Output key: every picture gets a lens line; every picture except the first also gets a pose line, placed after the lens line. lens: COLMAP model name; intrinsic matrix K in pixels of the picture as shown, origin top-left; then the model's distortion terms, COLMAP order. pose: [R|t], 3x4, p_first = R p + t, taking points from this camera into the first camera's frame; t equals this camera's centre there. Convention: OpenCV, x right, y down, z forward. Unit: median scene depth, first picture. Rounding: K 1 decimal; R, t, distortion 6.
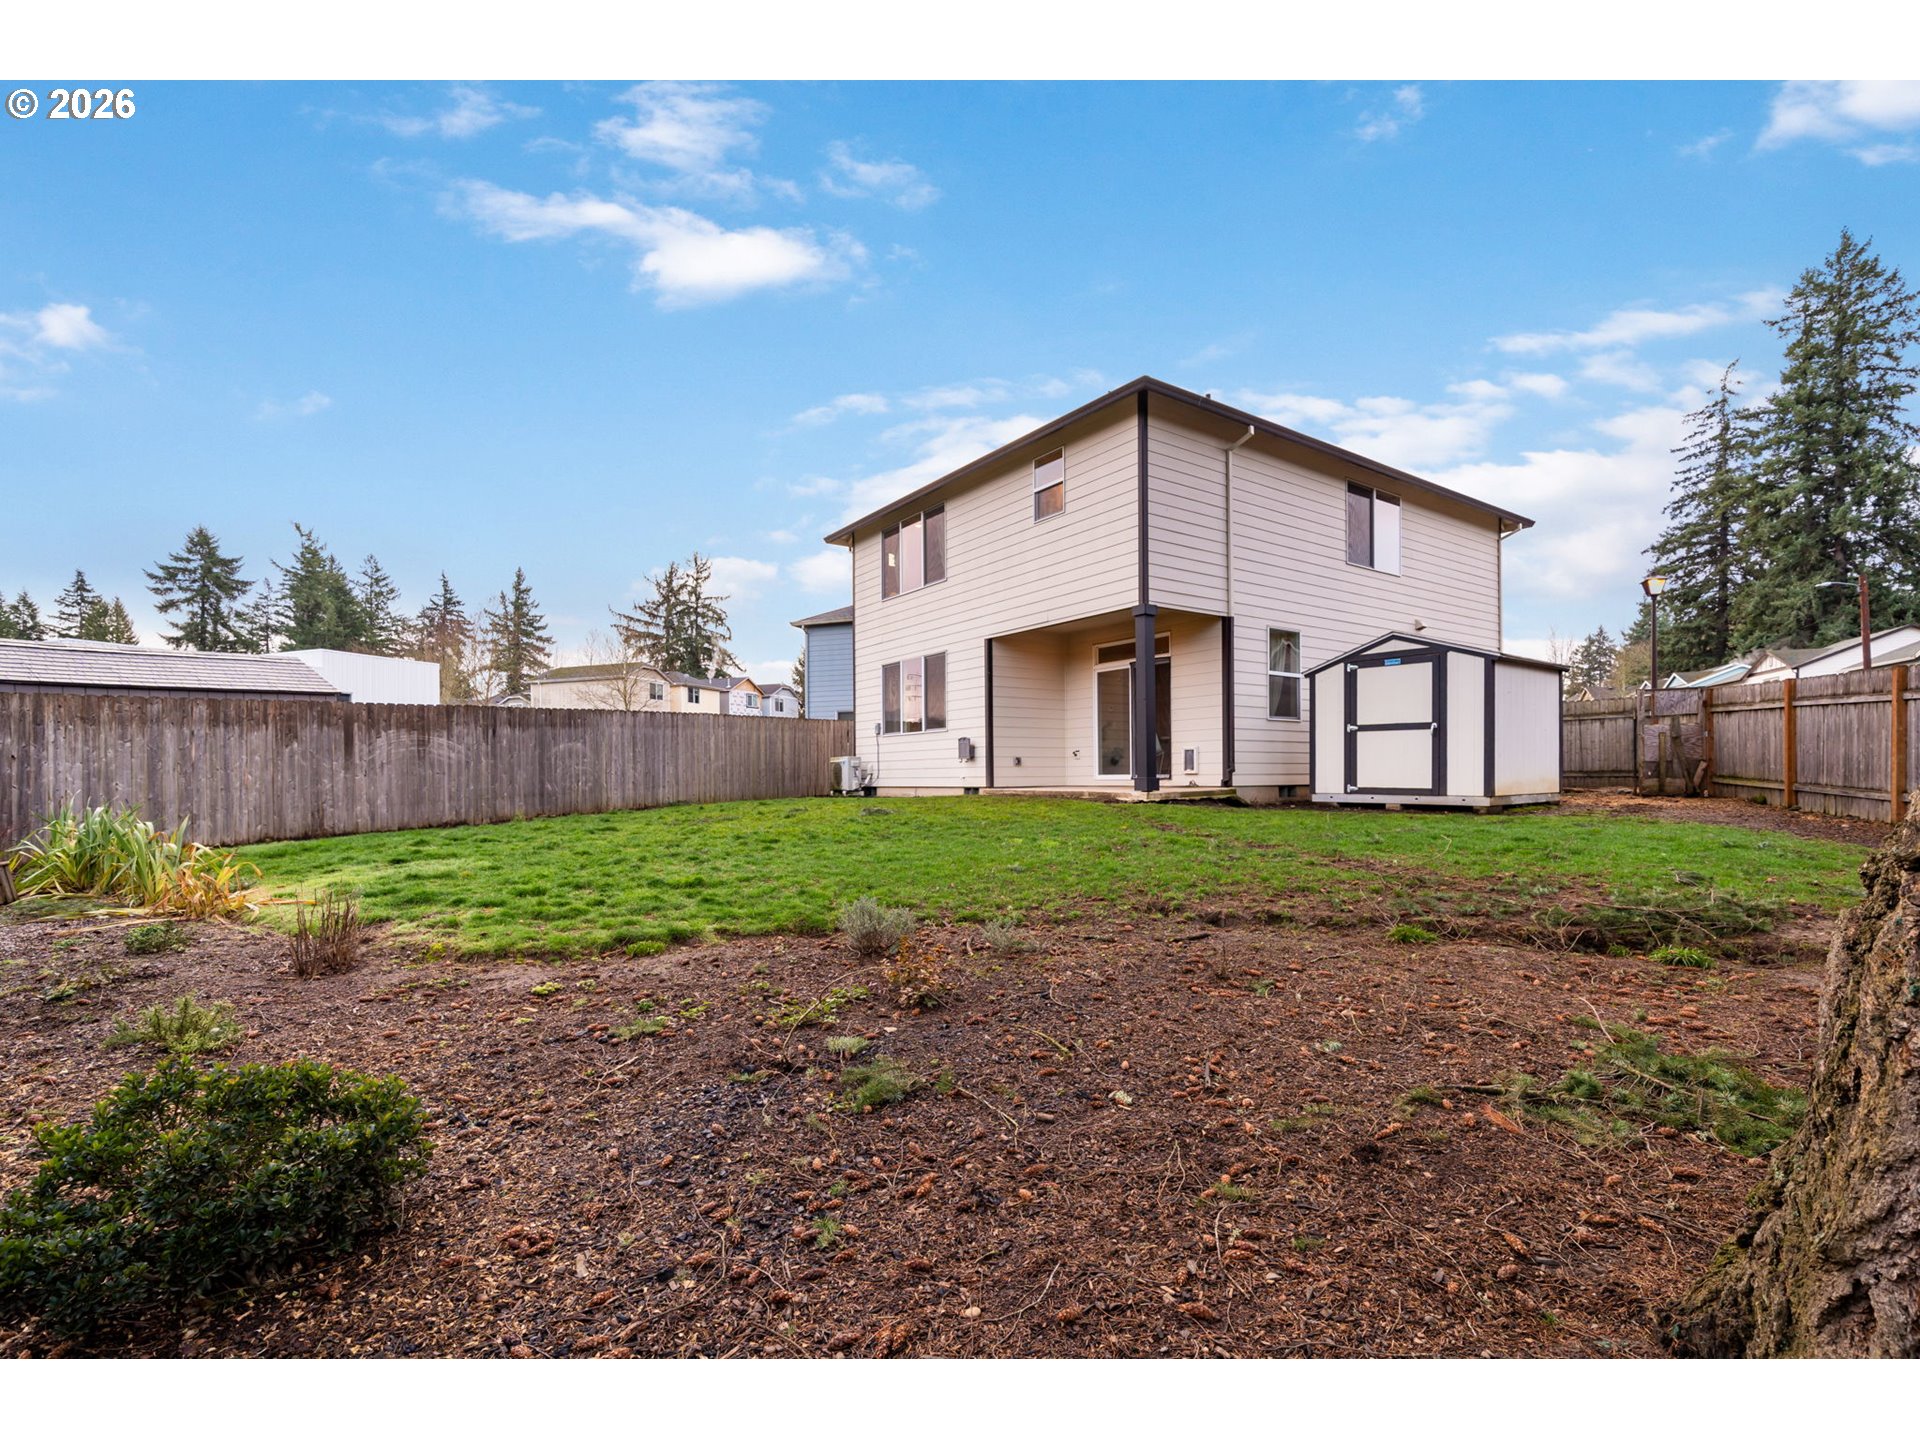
lens RADIAL K [[878.0, 0, 967.5], [0, 878.0, 776.8], [0, 0, 1]] dist [-0.002054, -0.000266]
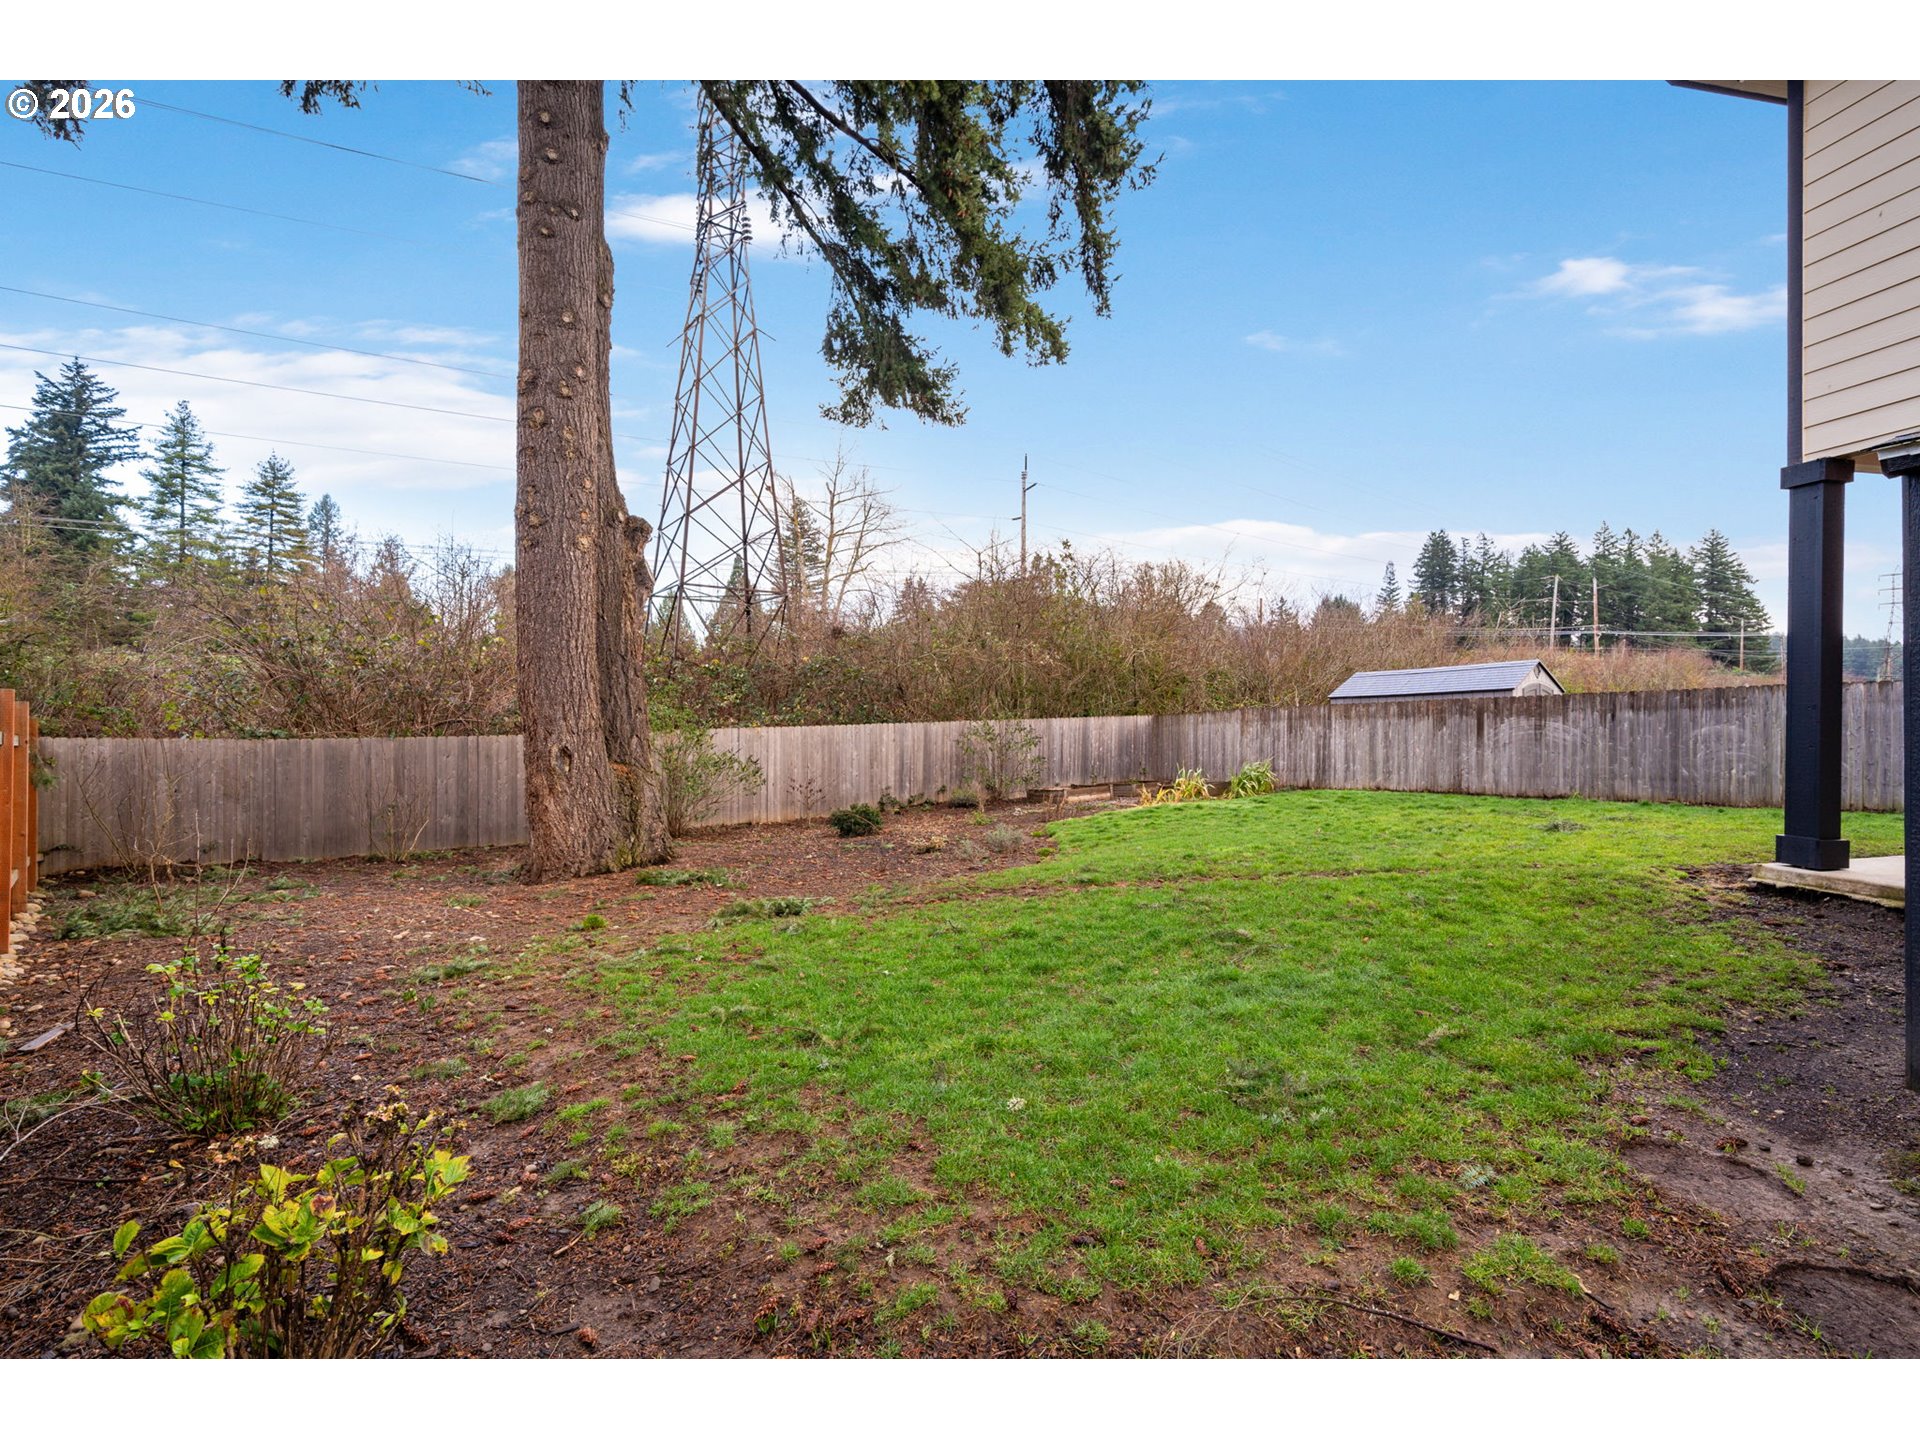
lens RADIAL K [[858.8, 0, 969.9], [0, 858.8, 712.3], [0, 0, 1]] dist [0.000750, 0.000157]
pose [[-0.402757, 0.004810, -0.915295, 0.159926], [-0.005609, 0.999954, 0.007722, -0.013071], [0.915290, 0.008244, -0.402711, 0.155121]]
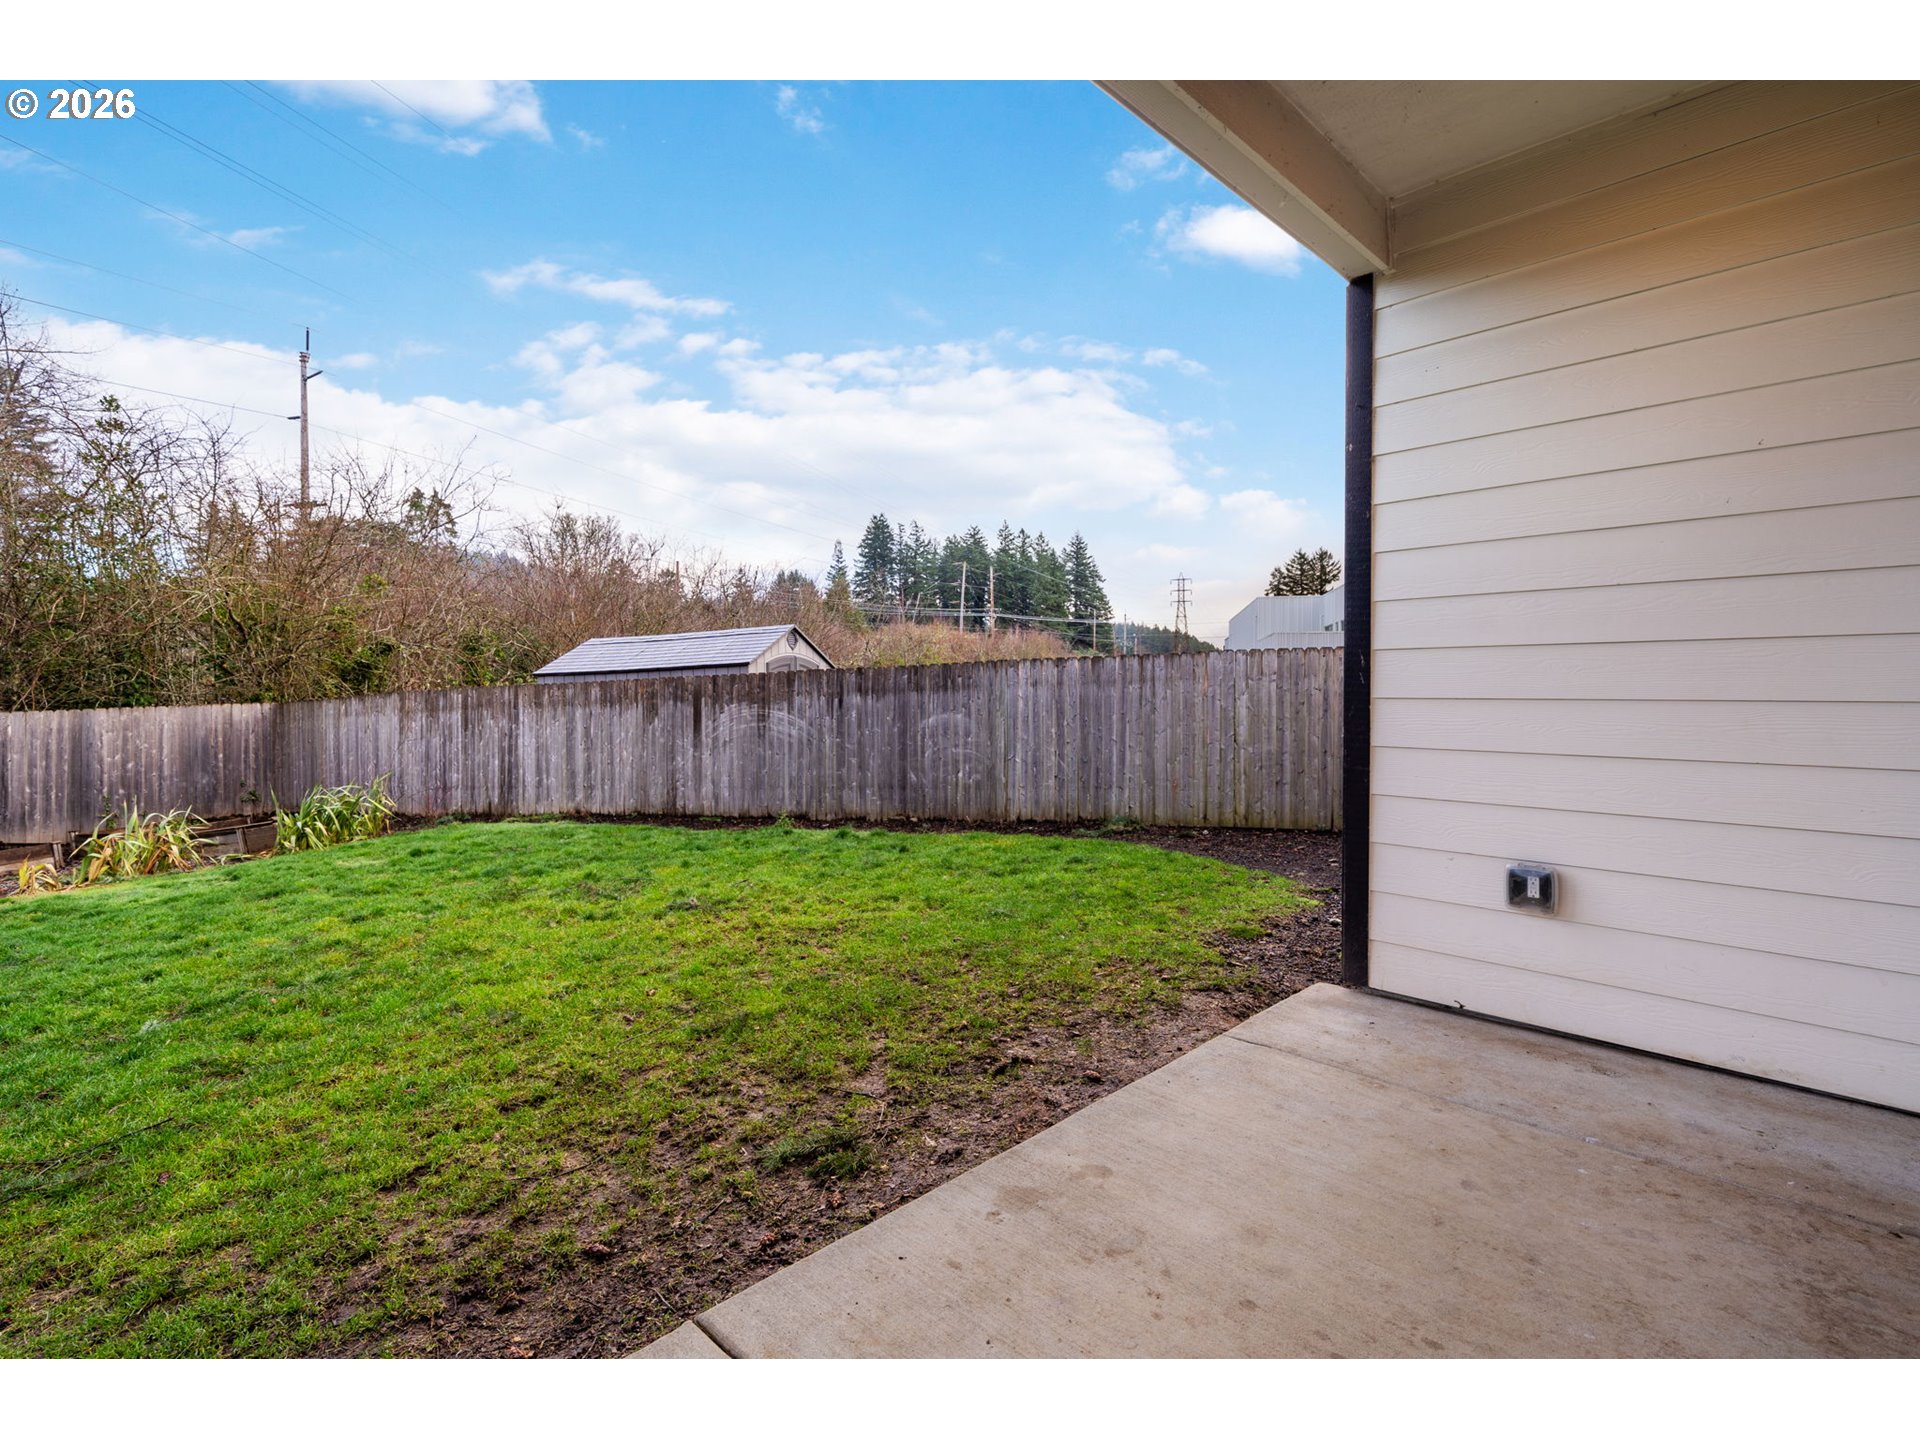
lens RADIAL K [[896.0, 0, 964.9], [0, 896.0, 713.3], [0, 0, 1]] dist [0.002476, -0.000447]
pose [[0.167753, 0.034515, -0.985225, 0.055206], [-0.002565, 0.999399, 0.034575, -0.015072], [0.985826, -0.003273, 0.167741, 0.214482]]
